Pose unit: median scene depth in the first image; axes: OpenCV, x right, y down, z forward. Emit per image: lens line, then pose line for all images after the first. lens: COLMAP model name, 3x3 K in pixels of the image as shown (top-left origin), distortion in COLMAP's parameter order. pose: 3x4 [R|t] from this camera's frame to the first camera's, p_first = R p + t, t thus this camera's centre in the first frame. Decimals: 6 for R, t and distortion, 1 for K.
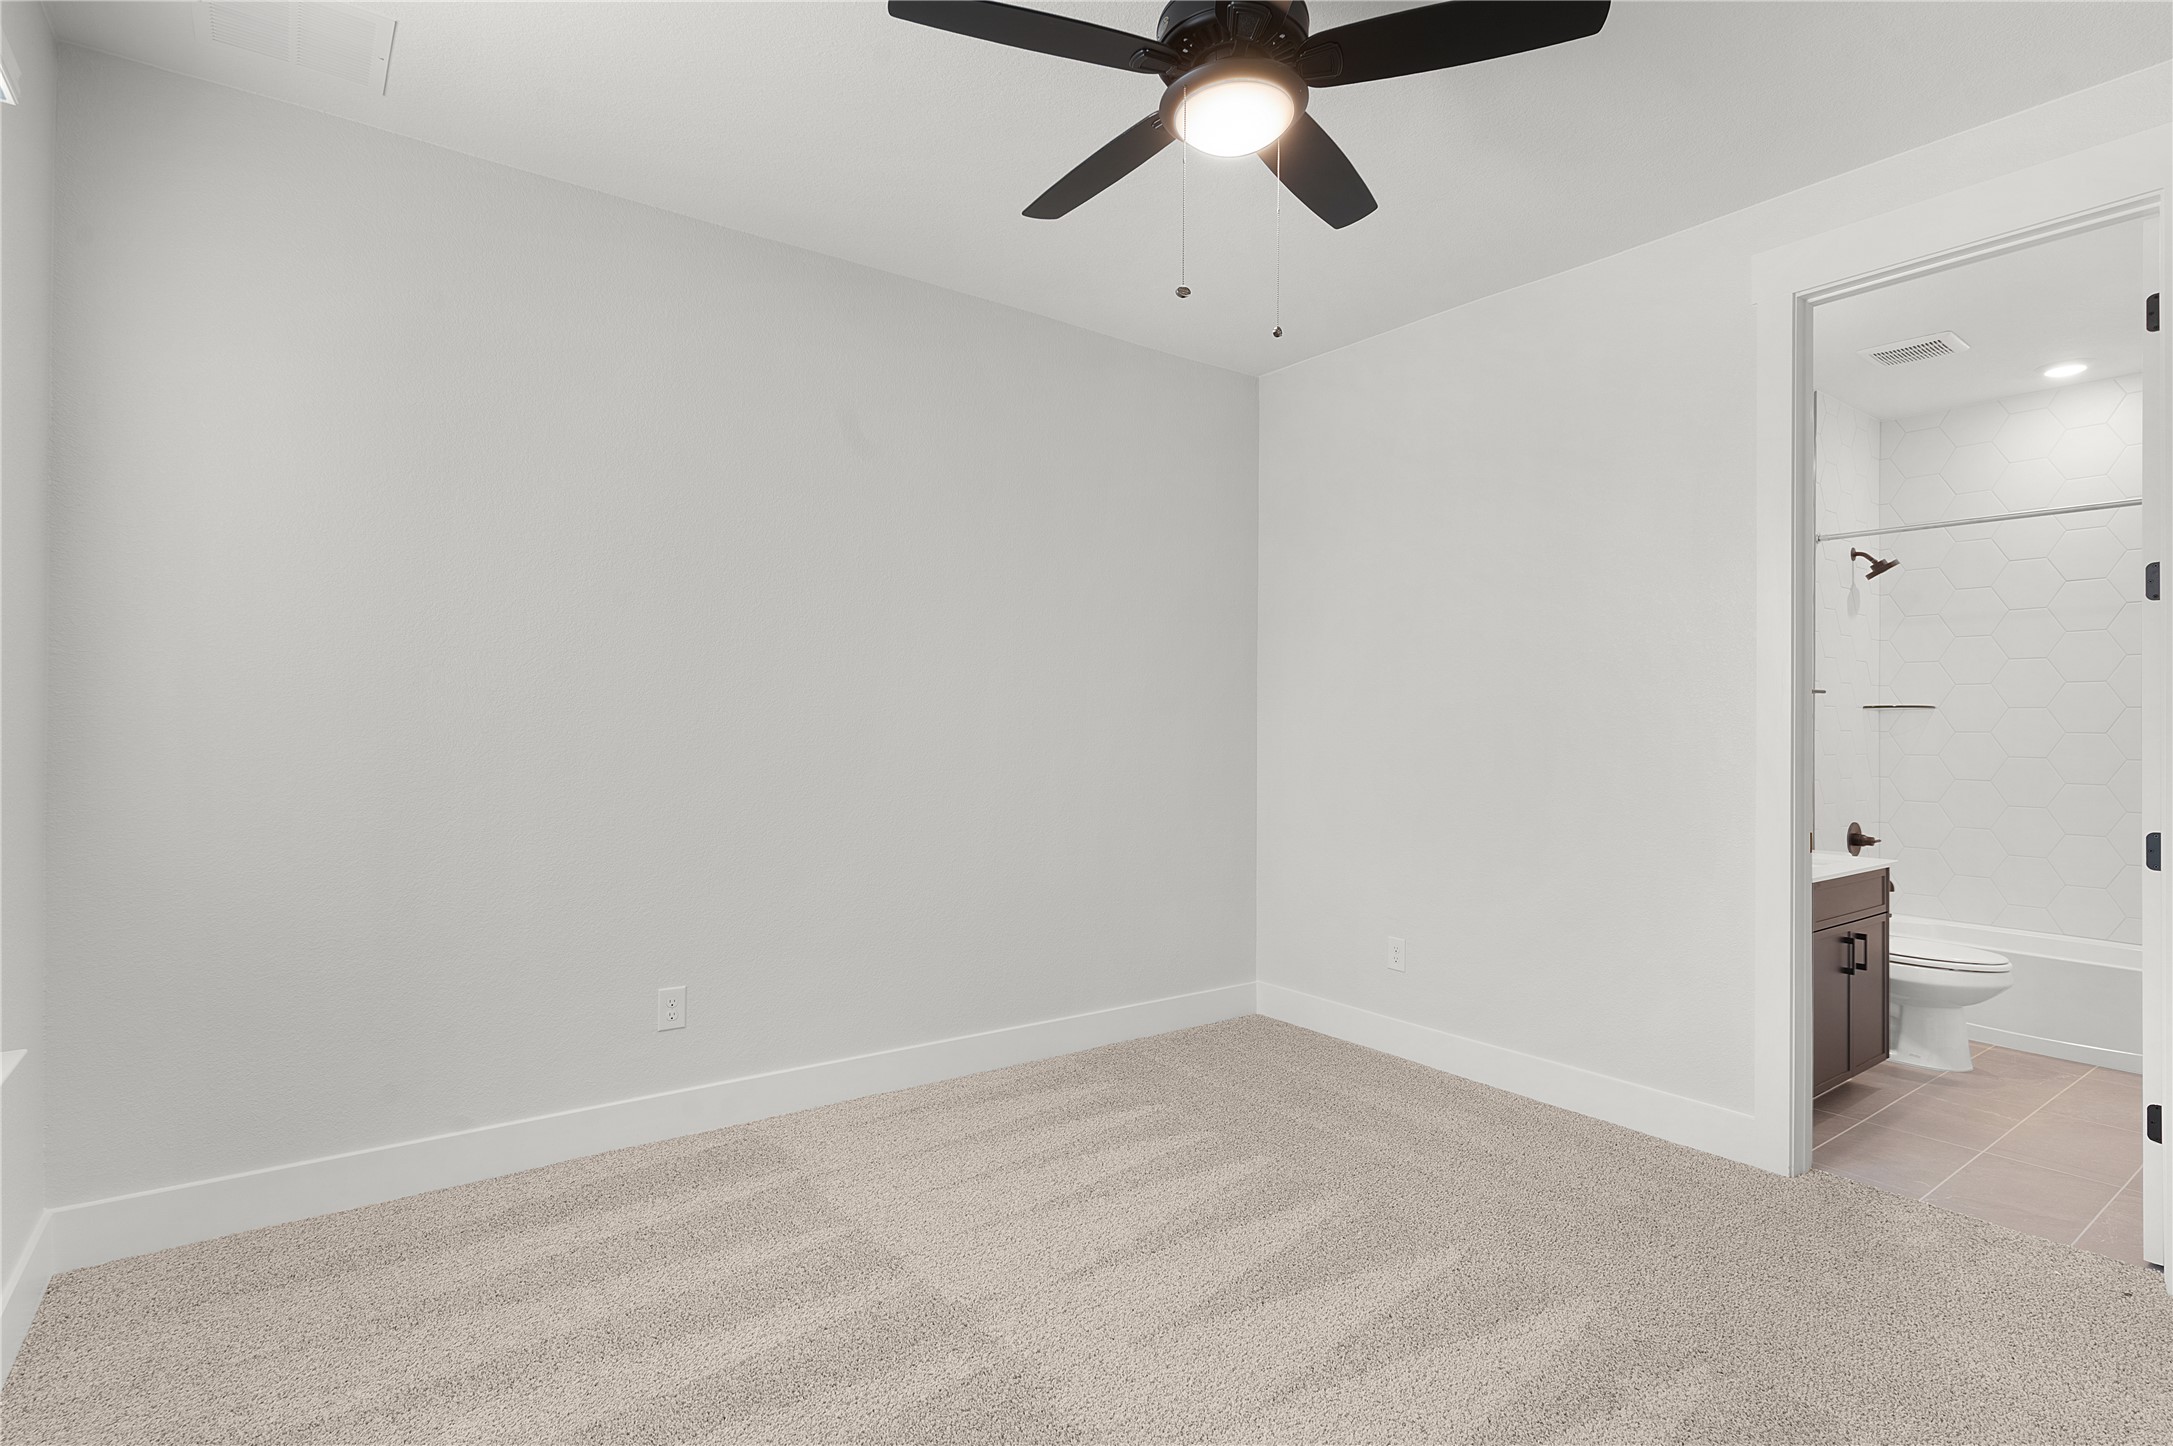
lens RADIAL K [[1062.3, 0, 1085.0], [0, 1062.3, 715.0], [0, 0, 1]] dist [0.005964, -0.002895]
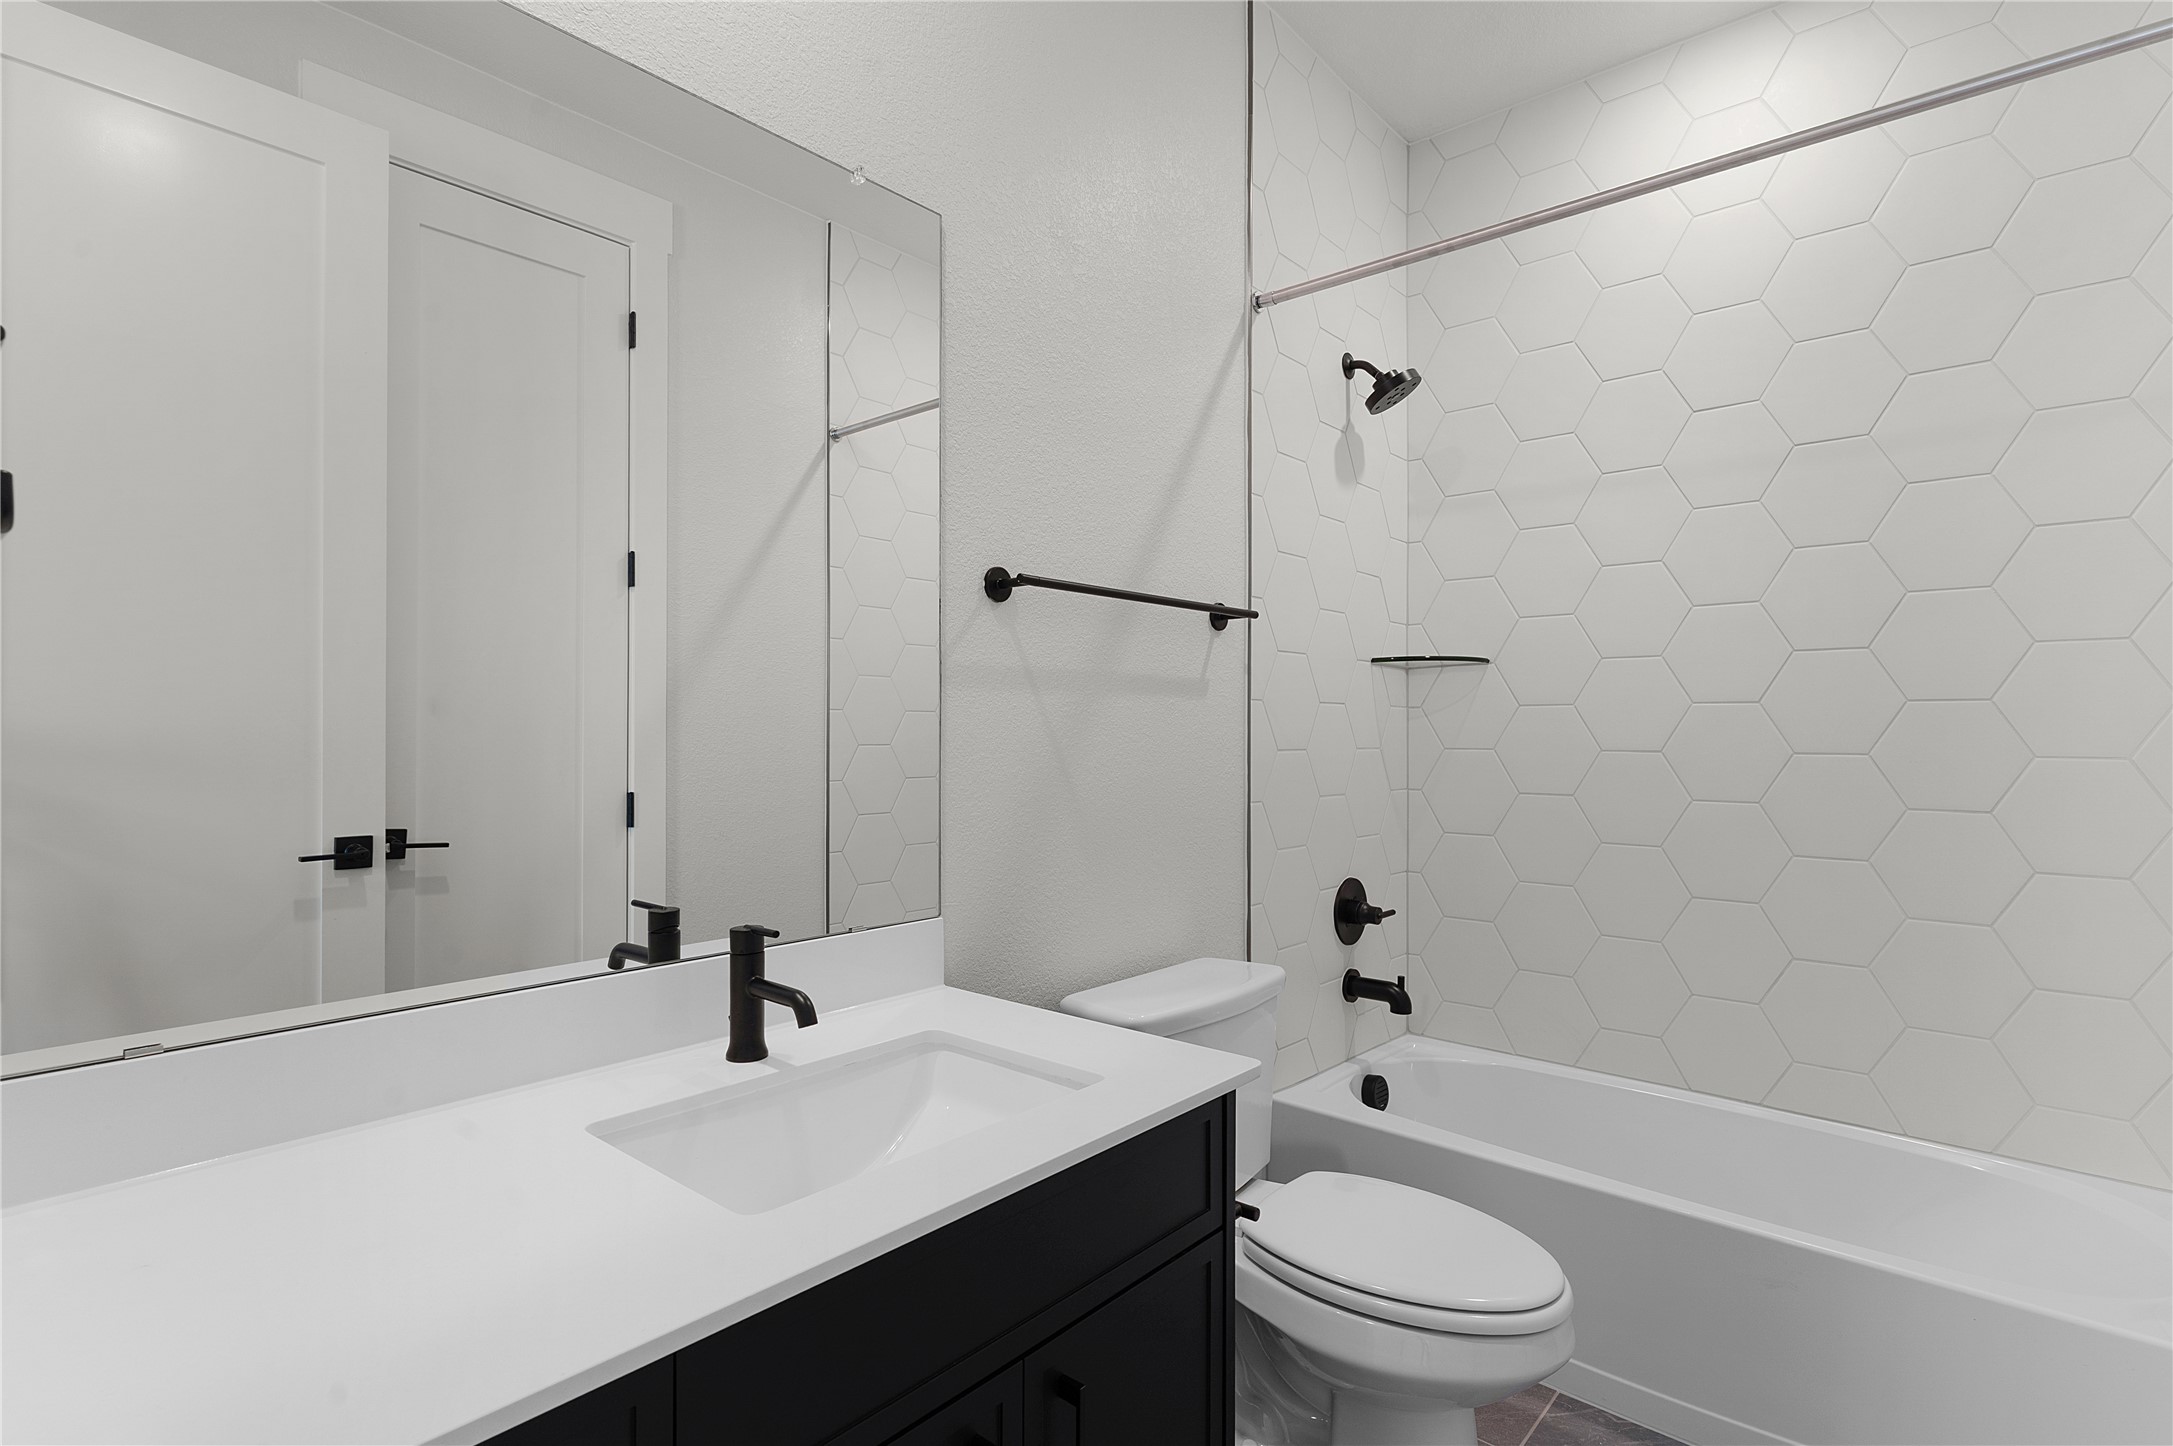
lens RADIAL K [[1062.3, 0, 1085.4], [0, 1062.3, 720.5], [0, 0, 1]] dist [0.005964, -0.002895]
pose [[0.973422, -0.014512, 0.228559, 0.480637], [0.010555, 0.999773, 0.018522, 0.011831], [-0.228776, -0.015617, 0.973354, 0.526290]]
